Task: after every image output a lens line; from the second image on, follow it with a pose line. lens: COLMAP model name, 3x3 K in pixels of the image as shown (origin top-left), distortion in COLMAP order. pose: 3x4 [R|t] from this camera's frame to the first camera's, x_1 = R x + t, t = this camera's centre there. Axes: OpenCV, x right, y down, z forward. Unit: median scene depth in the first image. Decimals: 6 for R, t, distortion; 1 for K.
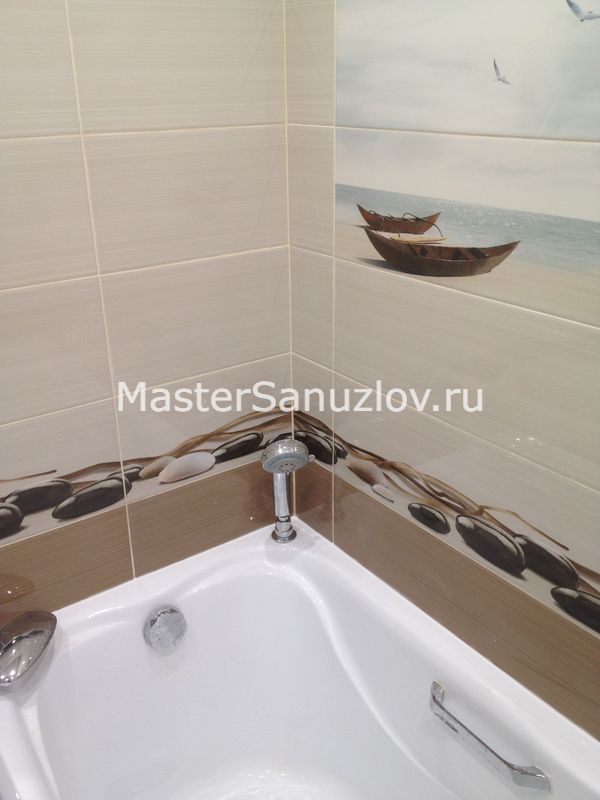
lens RADIAL K [[748.8, 0, 303.5], [0, 748.8, 400.8], [0, 0, 1]] dist [0.022767, 0.000000]
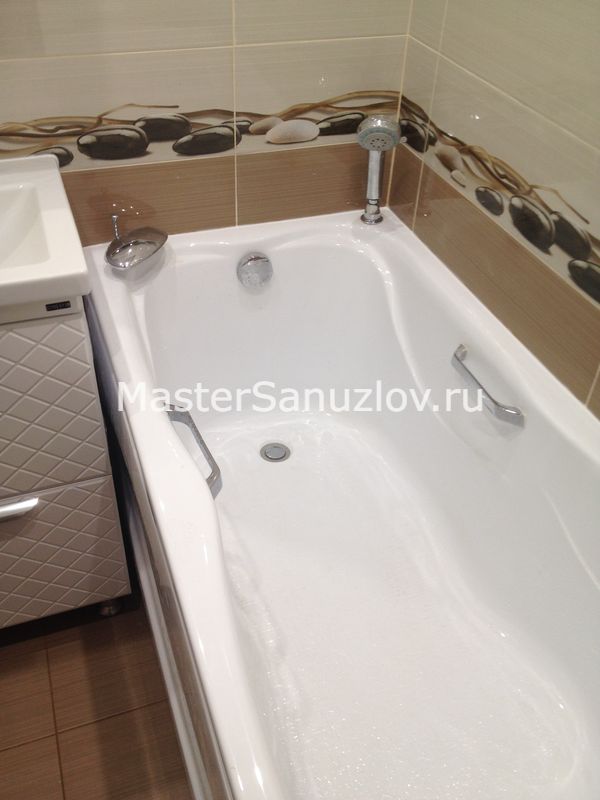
lens RADIAL K [[748.8, 0, 296.9], [0, 748.8, 385.8], [0, 0, 1]] dist [0.022767, 0.000000]
pose [[0.958206, 0.213800, -0.190080, 0.152770], [-0.153928, 0.945368, 0.287378, 0.130441], [0.241137, -0.246109, 0.938767, -0.151815]]
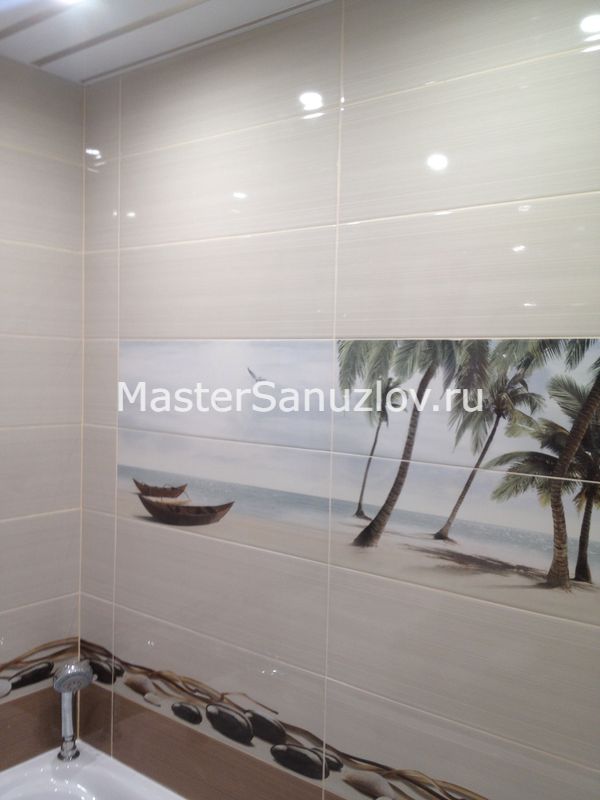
lens RADIAL K [[748.8, 0, 295.9], [0, 748.8, 402.5], [0, 0, 1]] dist [0.022767, 0.000000]
pose [[0.965727, 0.024555, 0.258397, -0.000548], [0.066249, 0.939224, -0.336853, 0.095346], [-0.250965, 0.342426, 0.905406, -0.388289]]
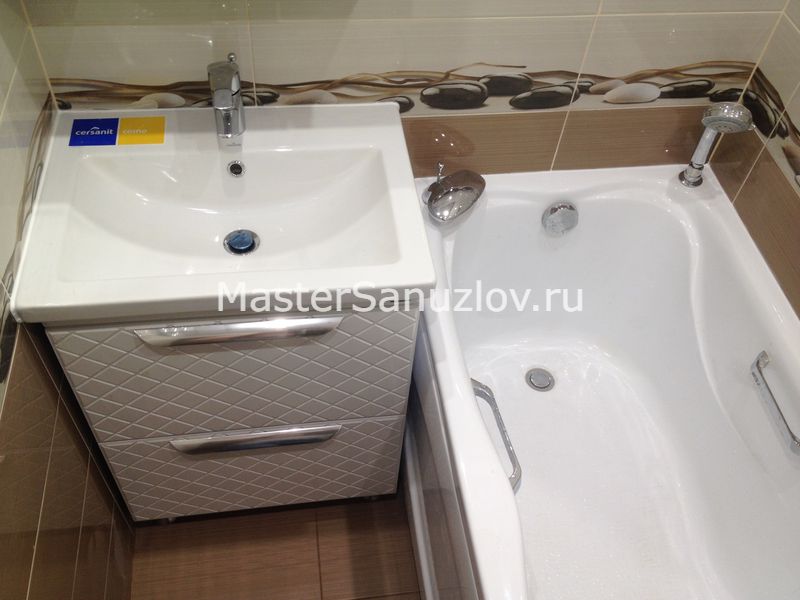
lens RADIAL K [[748.8, 0, 397.0], [0, 748.8, 285.3], [0, 0, 1]] dist [0.022767, 0.000000]
pose [[0.876203, 0.410639, -0.252277, -0.069530], [-0.254465, 0.838733, 0.481429, -0.122843], [0.409286, -0.357634, 0.839394, -0.158708]]
